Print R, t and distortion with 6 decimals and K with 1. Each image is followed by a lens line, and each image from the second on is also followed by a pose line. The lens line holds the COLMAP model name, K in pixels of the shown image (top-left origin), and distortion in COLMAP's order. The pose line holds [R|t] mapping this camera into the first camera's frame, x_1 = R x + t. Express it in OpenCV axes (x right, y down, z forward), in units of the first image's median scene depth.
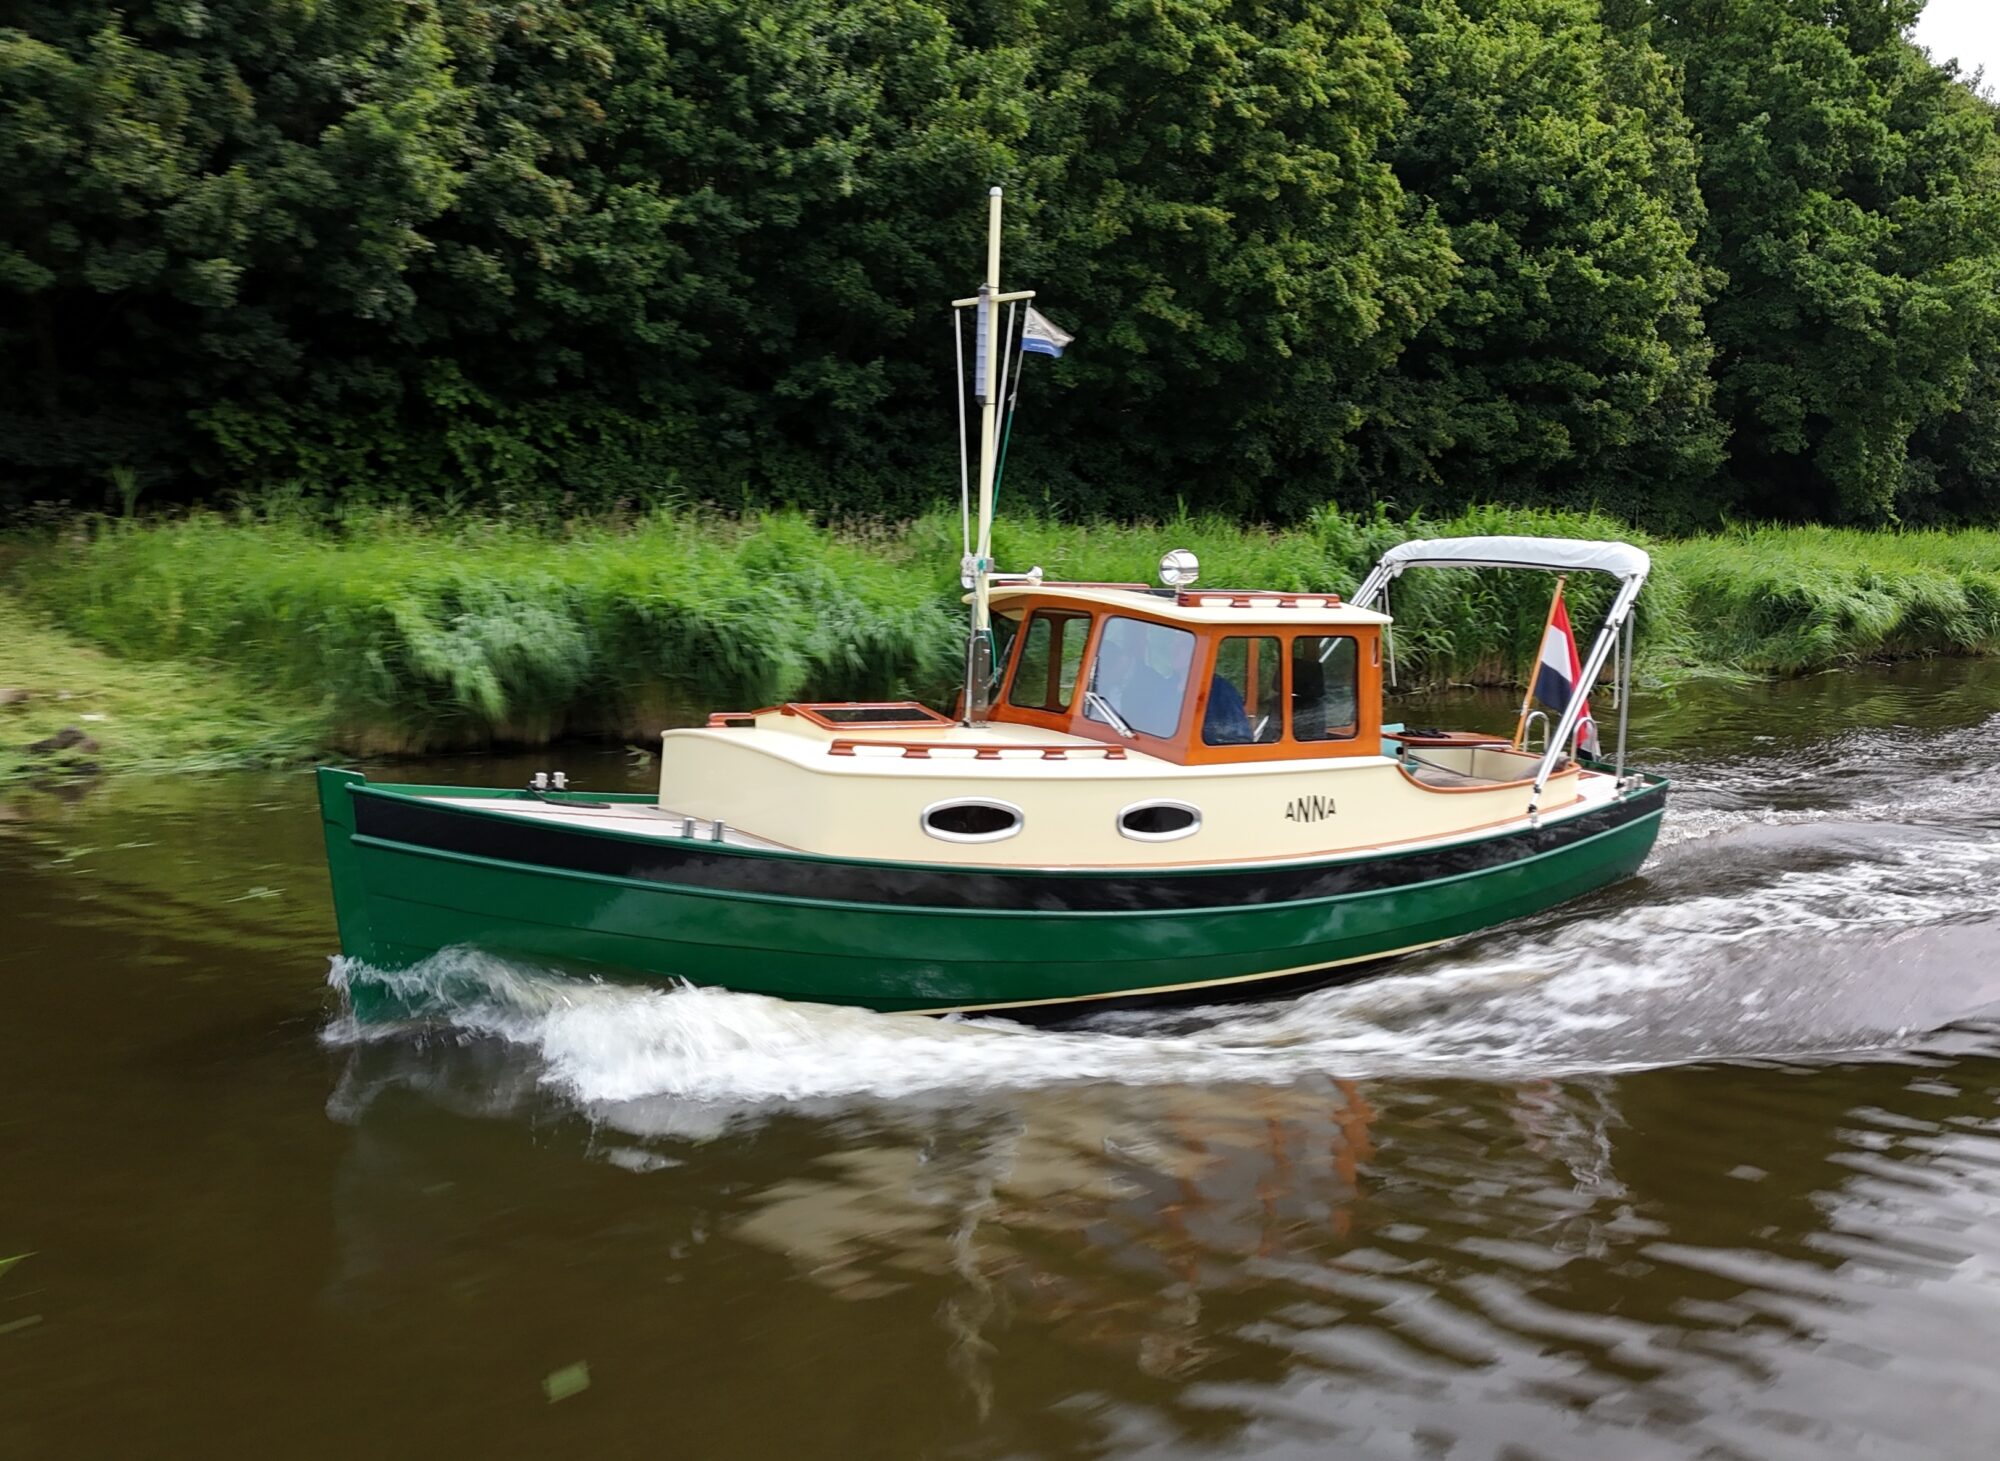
lens RADIAL K [[1807.4, 0, 1055.1], [0, 1807.4, 710.1], [0, 0, 1]] dist [0.055193, -0.000299]
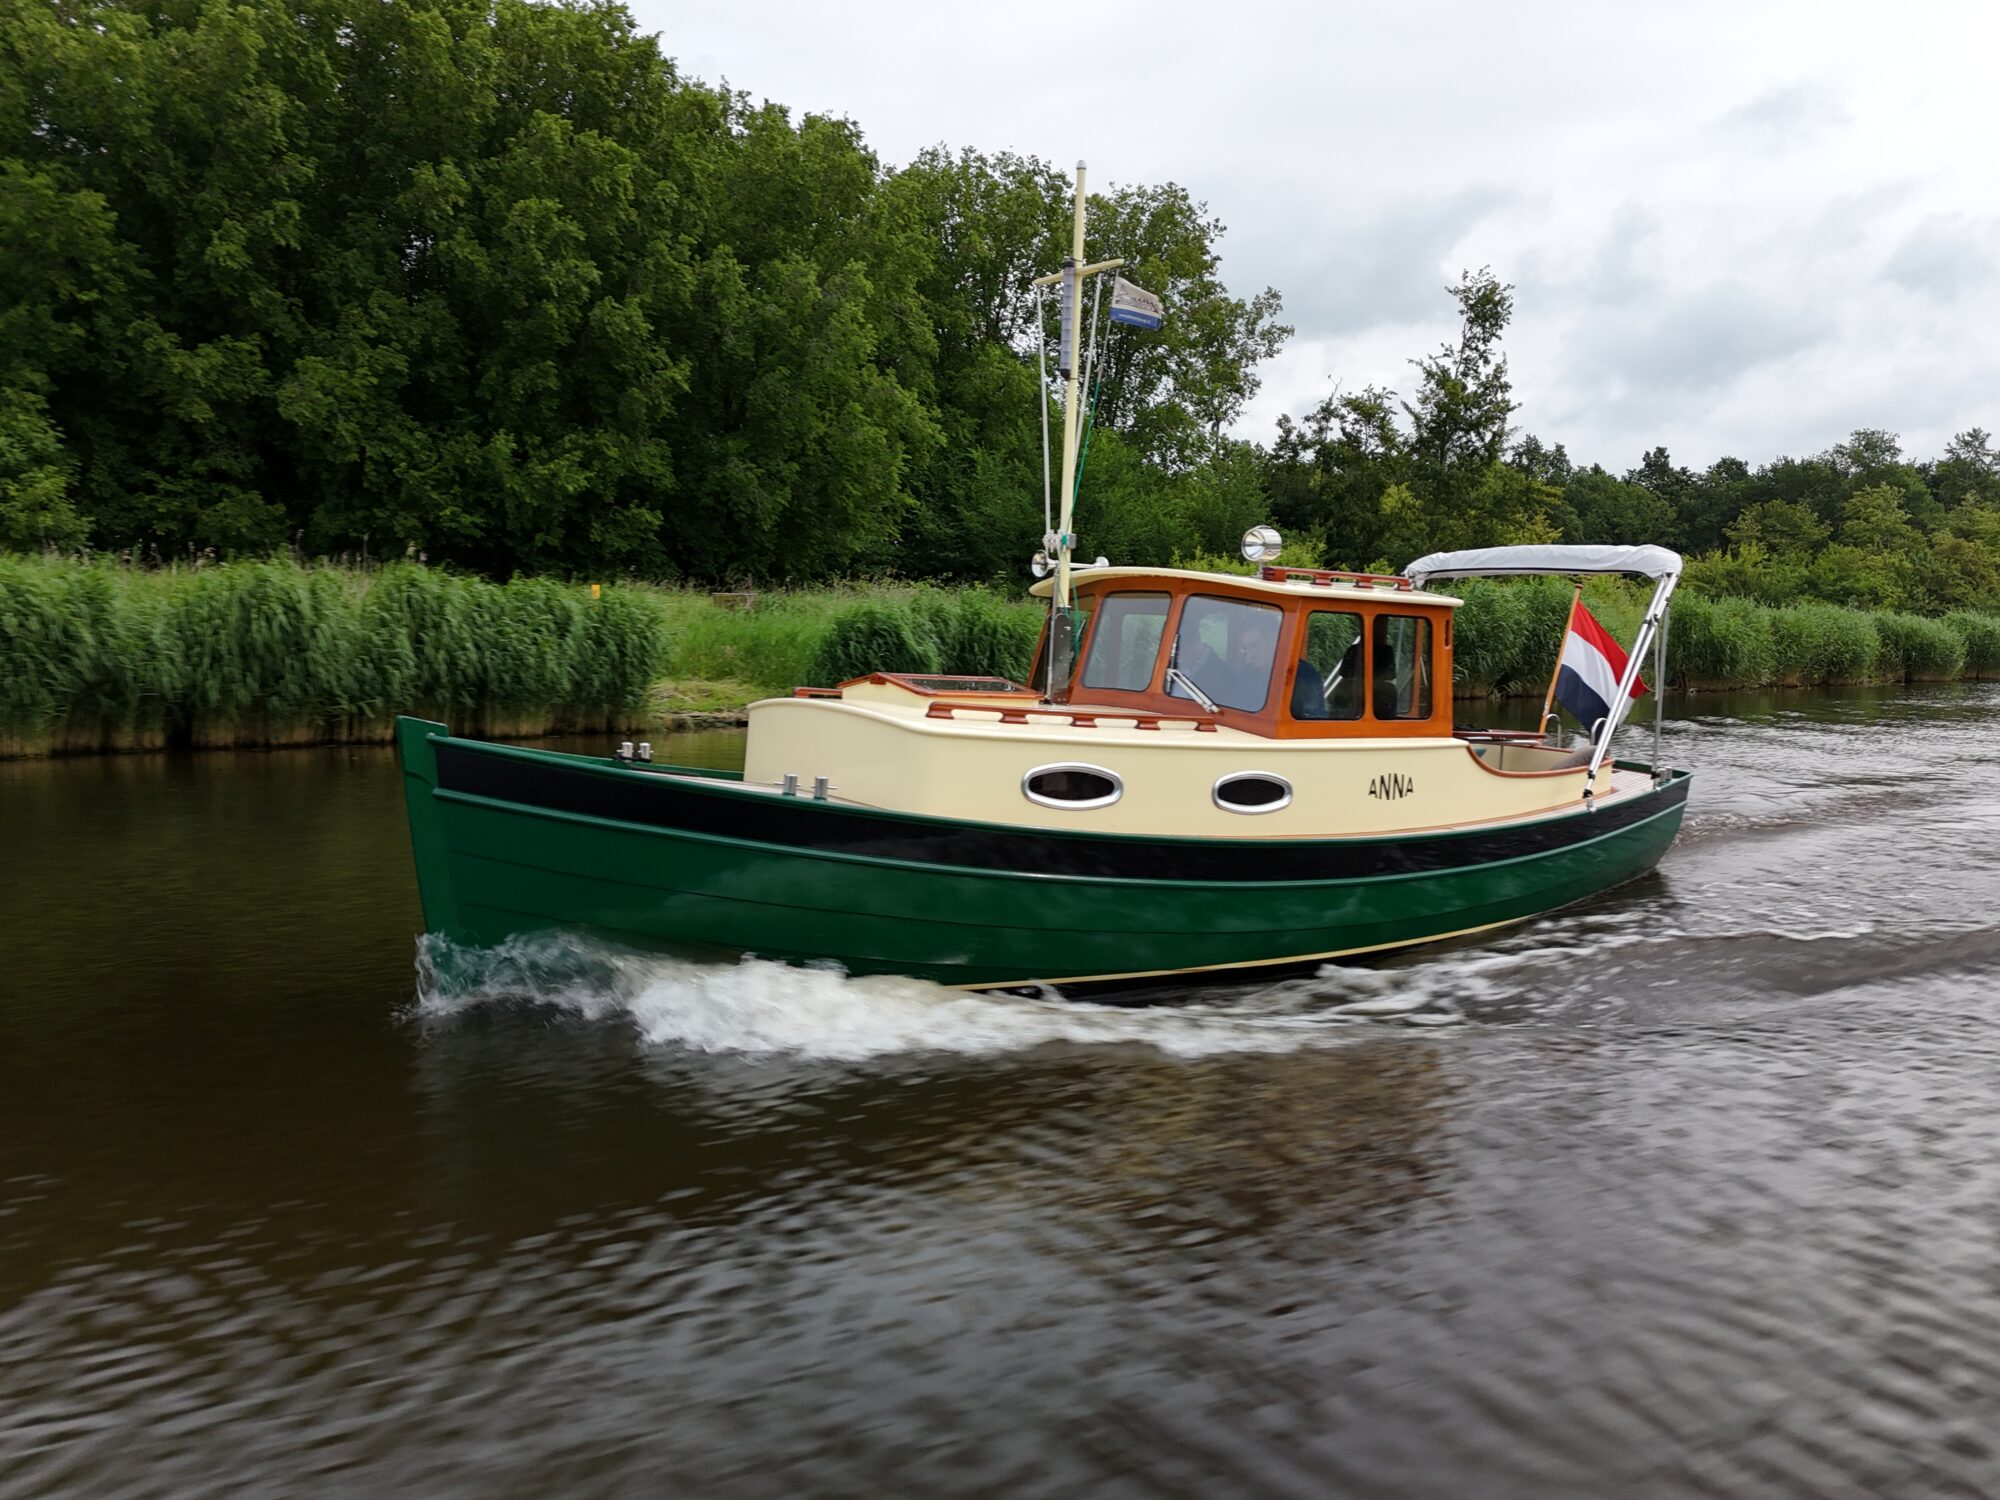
lens RADIAL K [[1424.4, 0, 989.2], [0, 1424.4, 754.1], [0, 0, 1]] dist [0.039183, -0.006454]
pose [[0.999909, 0.001083, -0.013449, -0.071222], [-0.001214, 0.999952, -0.009693, 0.045167], [0.013438, 0.009708, 0.999863, 0.210609]]
